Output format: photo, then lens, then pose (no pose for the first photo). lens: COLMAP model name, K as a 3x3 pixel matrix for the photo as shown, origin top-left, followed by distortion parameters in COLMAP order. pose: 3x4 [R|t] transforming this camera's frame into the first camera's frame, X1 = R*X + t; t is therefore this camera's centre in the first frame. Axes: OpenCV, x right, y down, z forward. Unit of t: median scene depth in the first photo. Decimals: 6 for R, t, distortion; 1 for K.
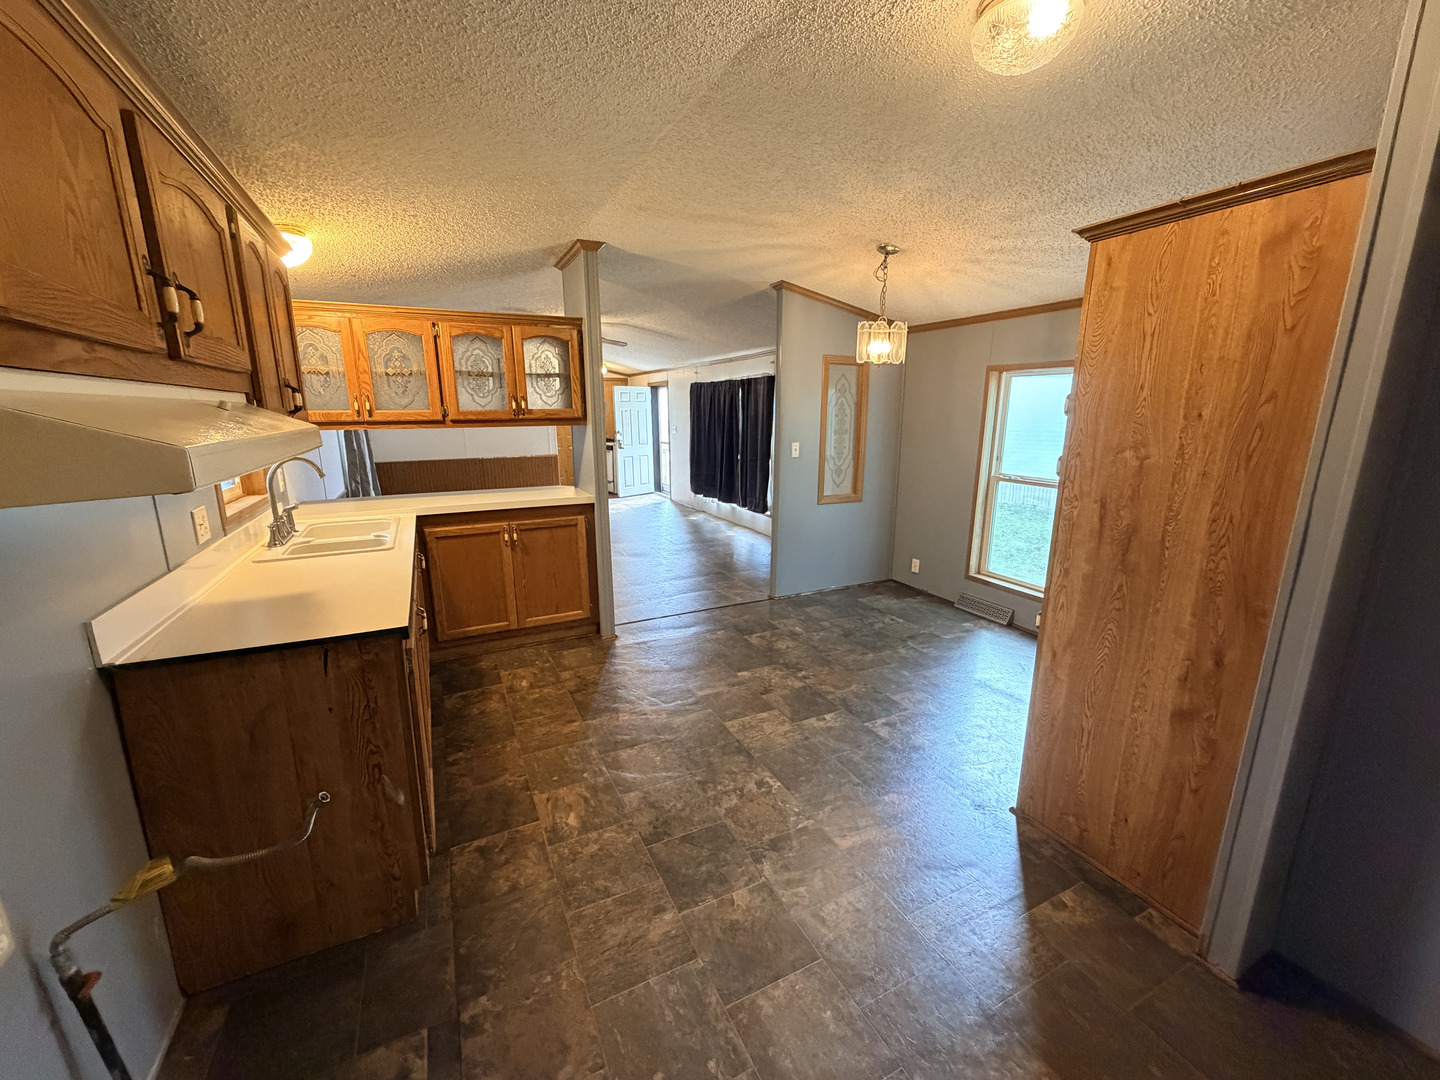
lens RADIAL K [[574.3, 0, 720.7], [0, 574.3, 535.9], [0, 0, 1]] dist [-0.001061, 0.000338]
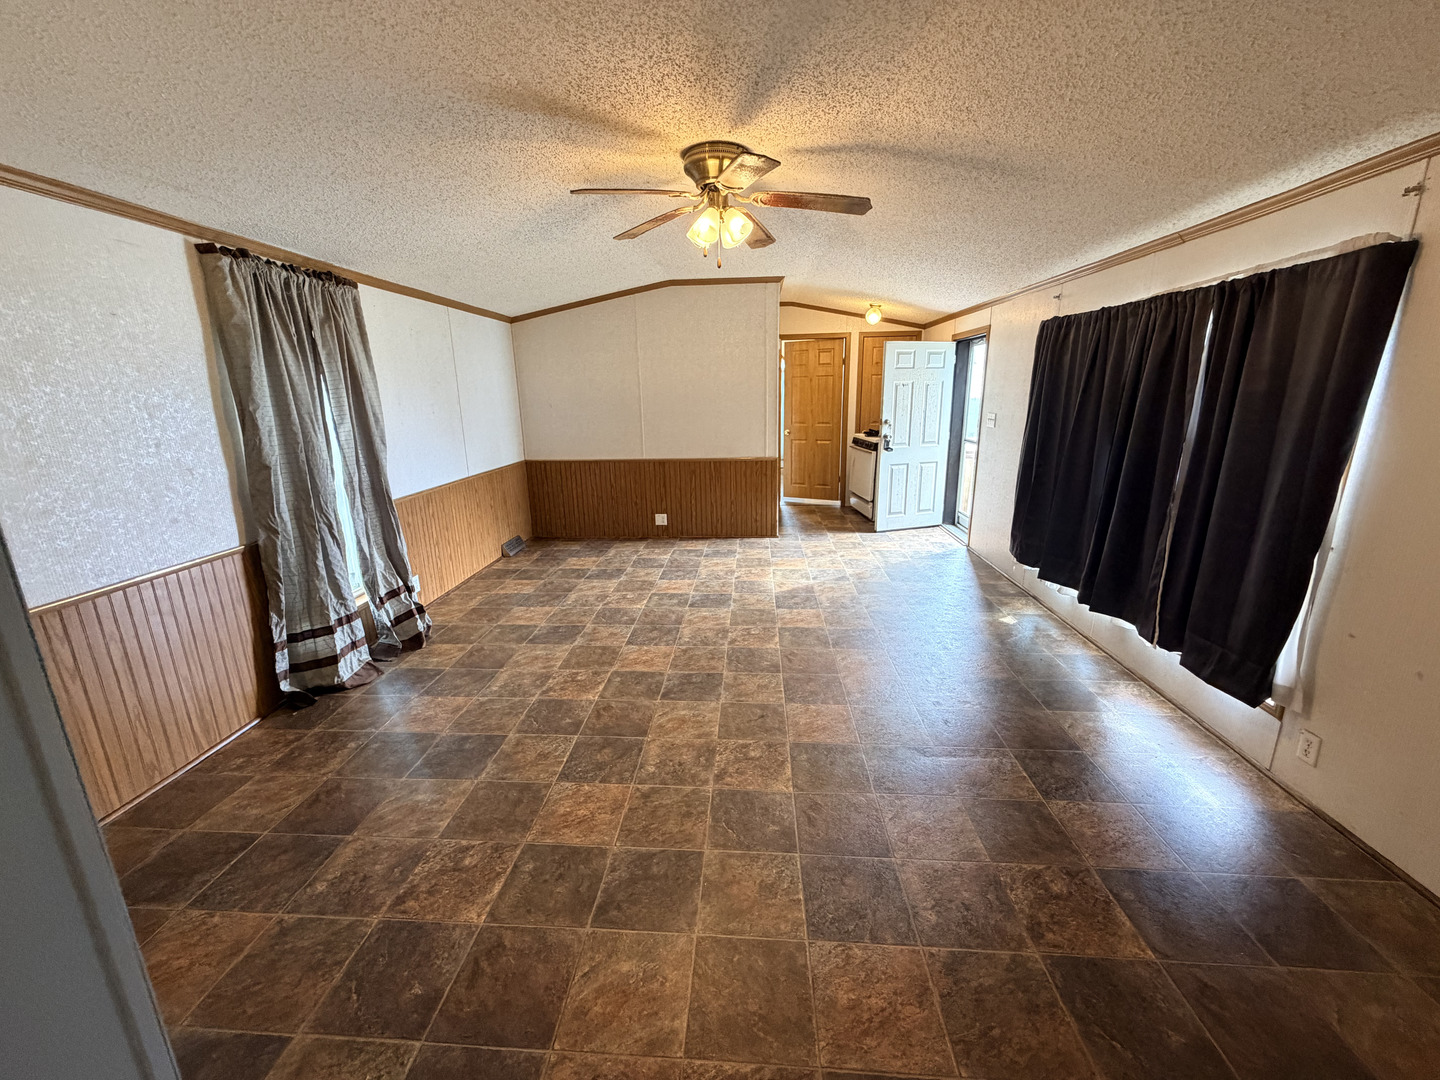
lens RADIAL K [[574.3, 0, 722.0], [0, 574.3, 535.6], [0, 0, 1]] dist [-0.001061, 0.000338]
pose [[0.867665, 0.116812, -0.483231, -0.076594], [-0.097539, 0.993111, 0.064930, -0.241872], [0.487487, -0.009204, 0.873082, 1.131756]]
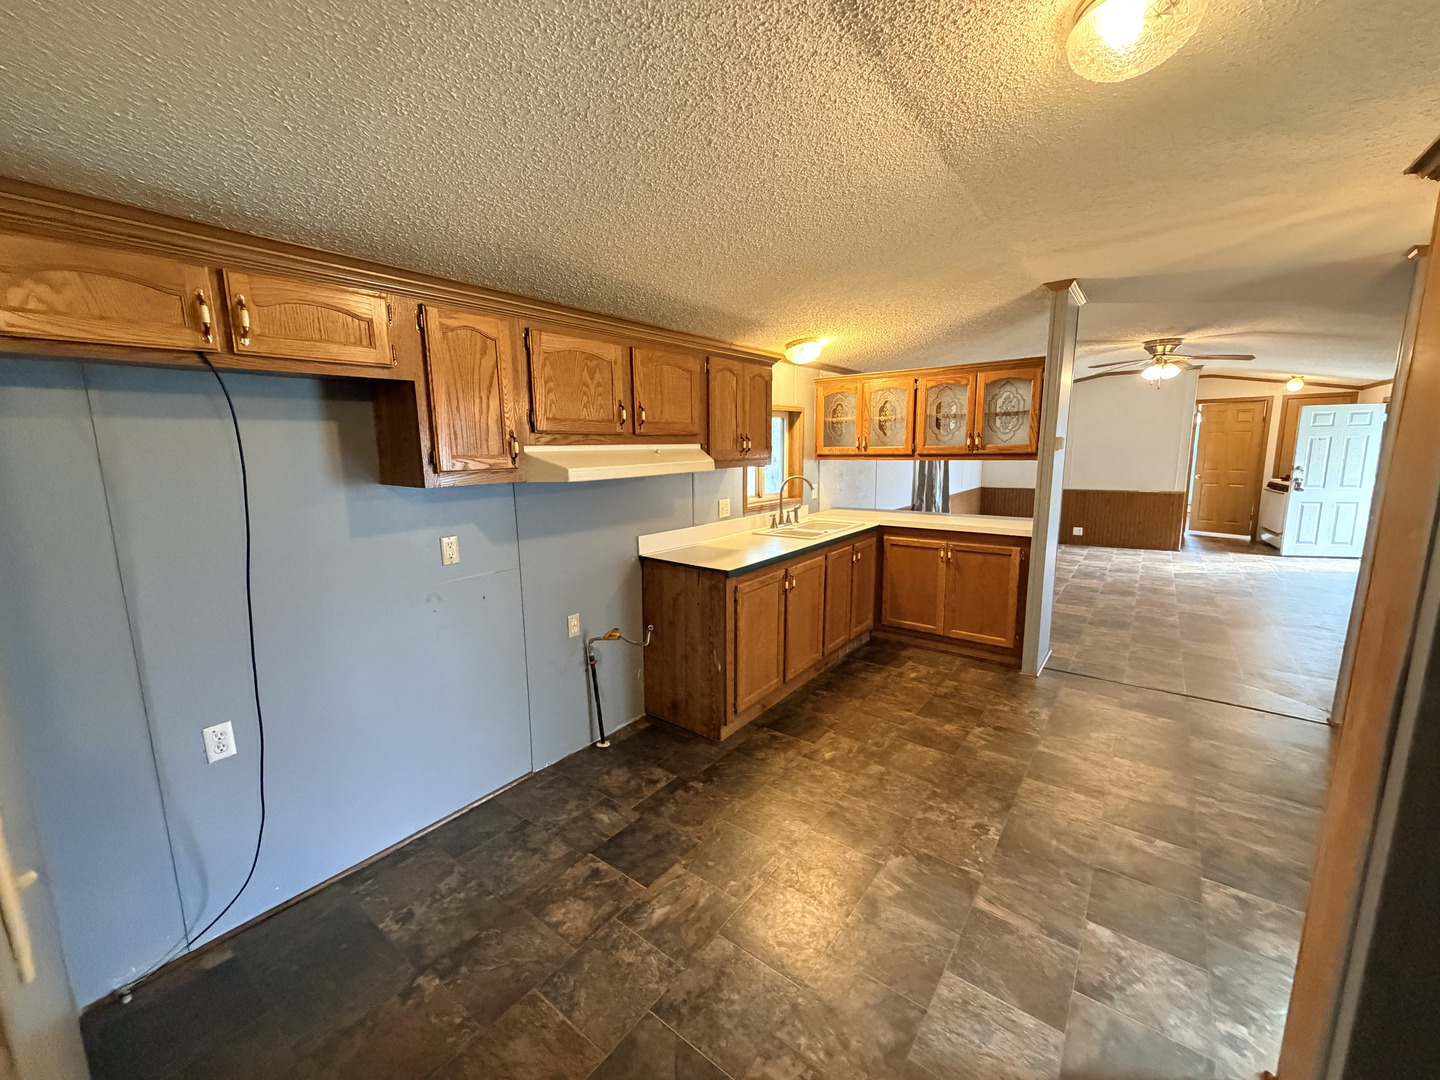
lens RADIAL K [[574.3, 0, 714.4], [0, 574.3, 533.9], [0, 0, 1]] dist [-0.001061, 0.000338]
pose [[0.437631, 0.136047, -0.888803, 0.439359], [-0.179138, 0.981863, 0.062087, -0.026020], [0.881129, 0.132048, 0.454064, 0.055154]]
